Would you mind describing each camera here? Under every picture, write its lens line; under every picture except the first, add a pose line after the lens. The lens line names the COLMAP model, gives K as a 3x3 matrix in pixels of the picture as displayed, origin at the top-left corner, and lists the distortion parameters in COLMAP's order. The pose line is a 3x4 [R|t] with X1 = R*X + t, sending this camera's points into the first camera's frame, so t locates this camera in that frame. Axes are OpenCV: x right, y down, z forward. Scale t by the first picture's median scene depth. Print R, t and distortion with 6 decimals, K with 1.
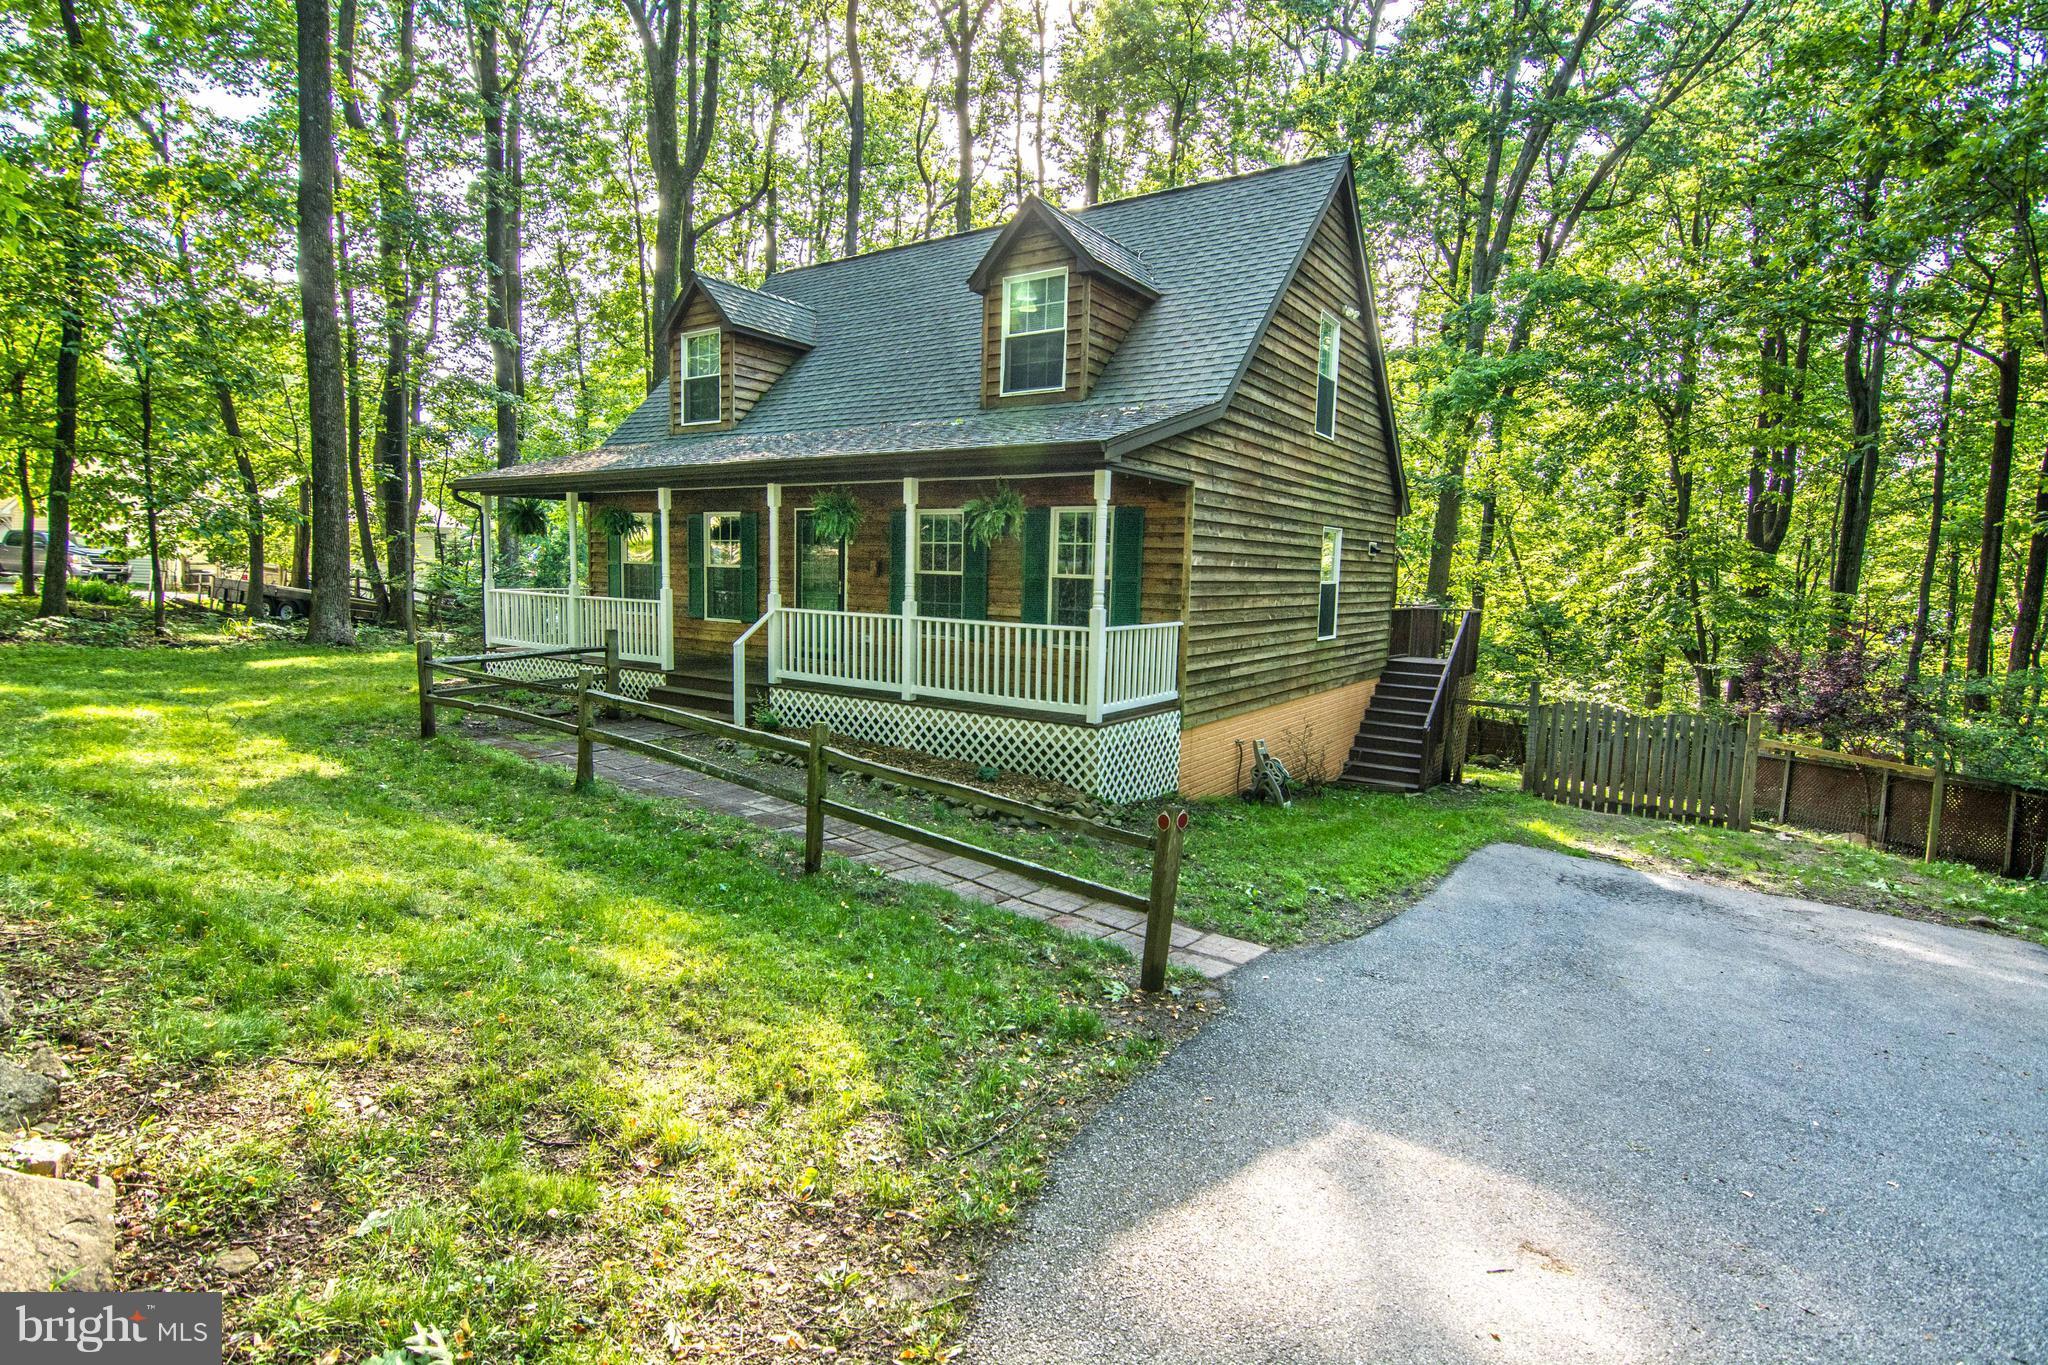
lens RADIAL K [[1005.2, 0, 1014.8], [0, 1005.2, 679.0], [0, 0, 1]] dist [0.001921, -0.000500]
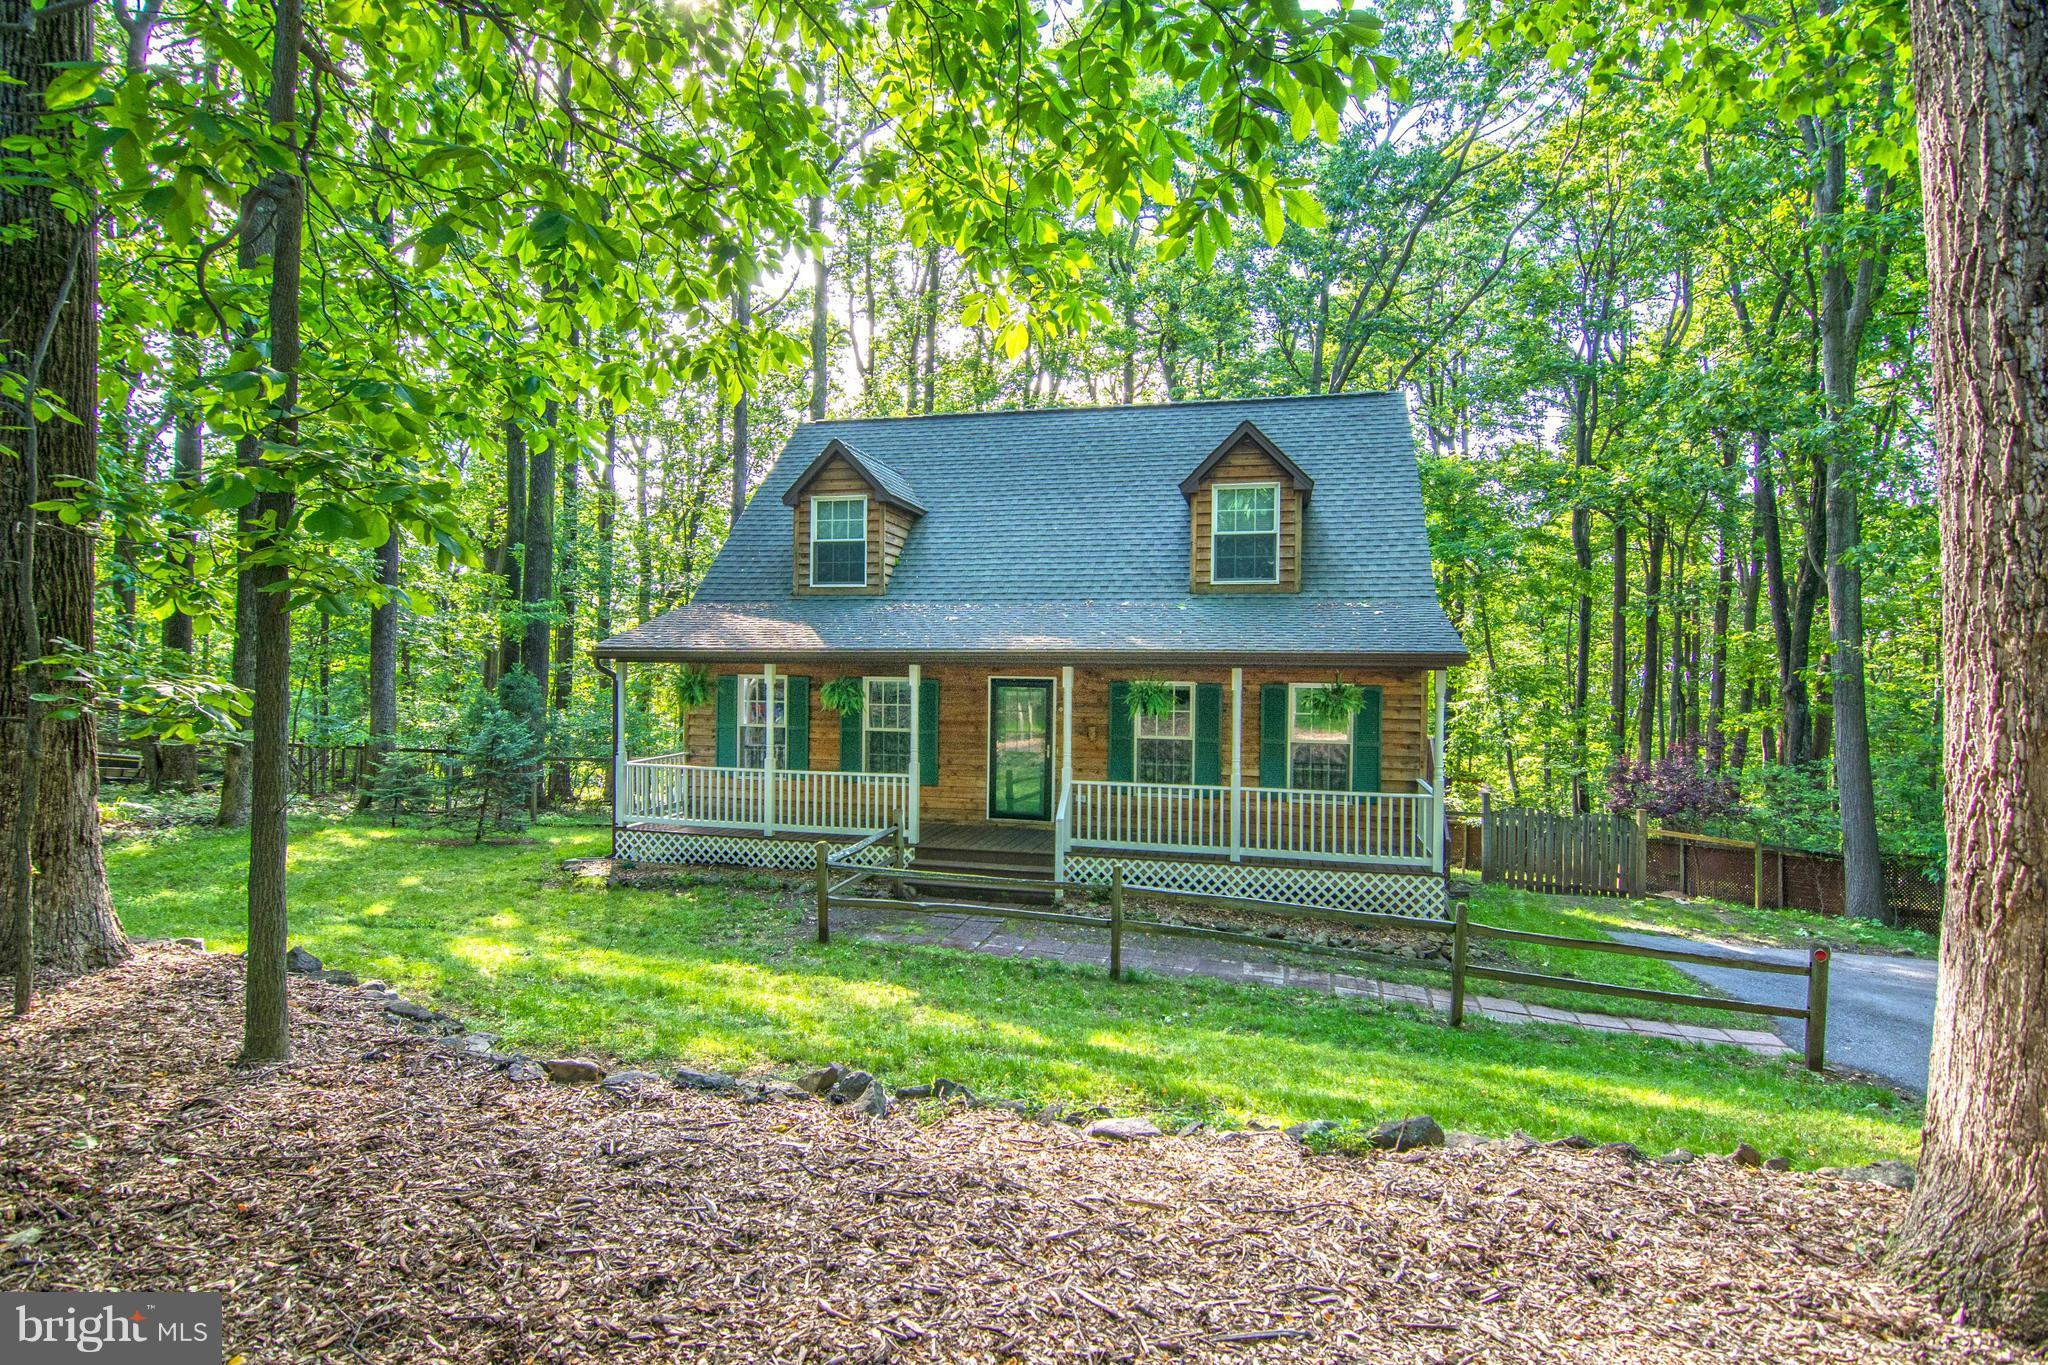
lens RADIAL K [[1005.2, 0, 1014.8], [0, 1005.2, 679.0], [0, 0, 1]] dist [0.001921, -0.000500]
pose [[0.925102, 0.011928, 0.379531, -0.645968], [0.039676, 0.990999, -0.127857, -0.038461], [-0.377640, 0.133339, 0.916302, 0.053652]]
